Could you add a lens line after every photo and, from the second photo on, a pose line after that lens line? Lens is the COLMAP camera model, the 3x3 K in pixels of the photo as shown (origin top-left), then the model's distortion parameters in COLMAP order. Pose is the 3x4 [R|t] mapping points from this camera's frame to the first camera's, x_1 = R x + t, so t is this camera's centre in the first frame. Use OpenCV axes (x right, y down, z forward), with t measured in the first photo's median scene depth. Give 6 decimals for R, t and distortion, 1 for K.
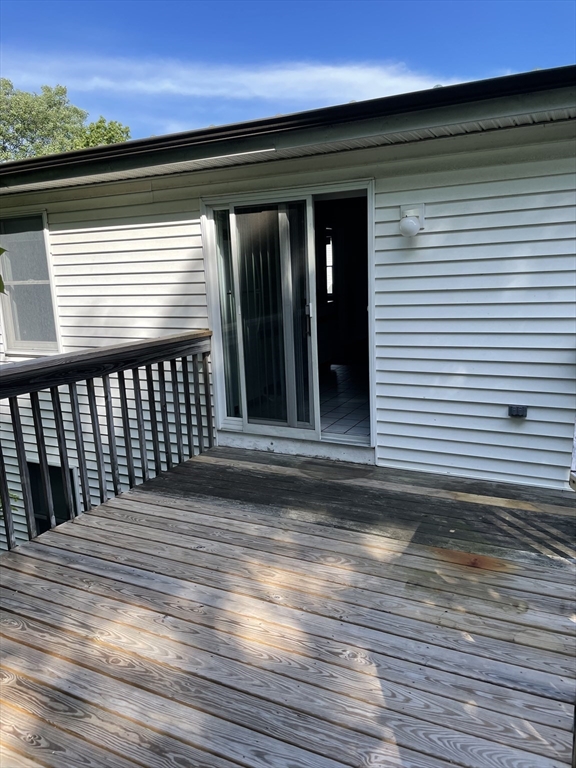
lens RADIAL K [[601.6, 0, 289.4], [0, 601.6, 411.0], [0, 0, 1]] dist [0.102799, -0.137101]
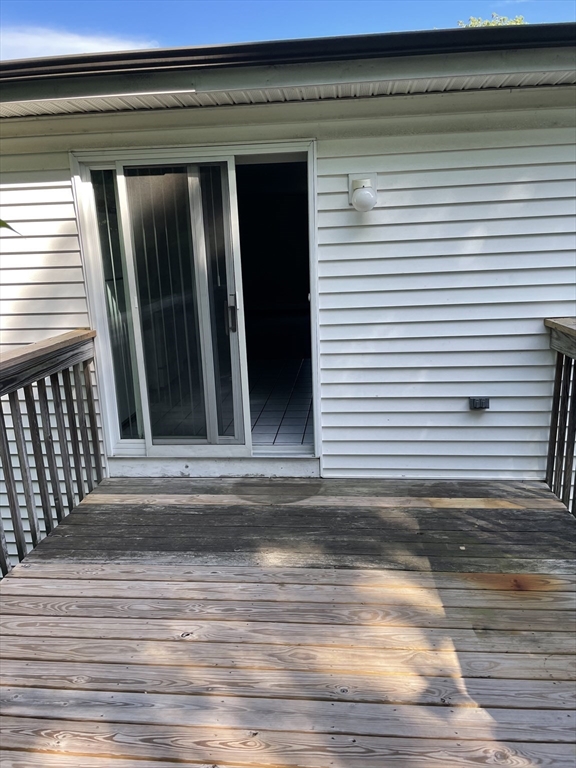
lens RADIAL K [[601.6, 0, 289.4], [0, 601.6, 411.0], [0, 0, 1]] dist [0.102799, -0.137101]
pose [[0.924388, -0.097676, 0.368736, -0.211865], [0.087346, 0.995177, 0.044646, -0.048448], [-0.371319, -0.009063, 0.928461, 0.213941]]
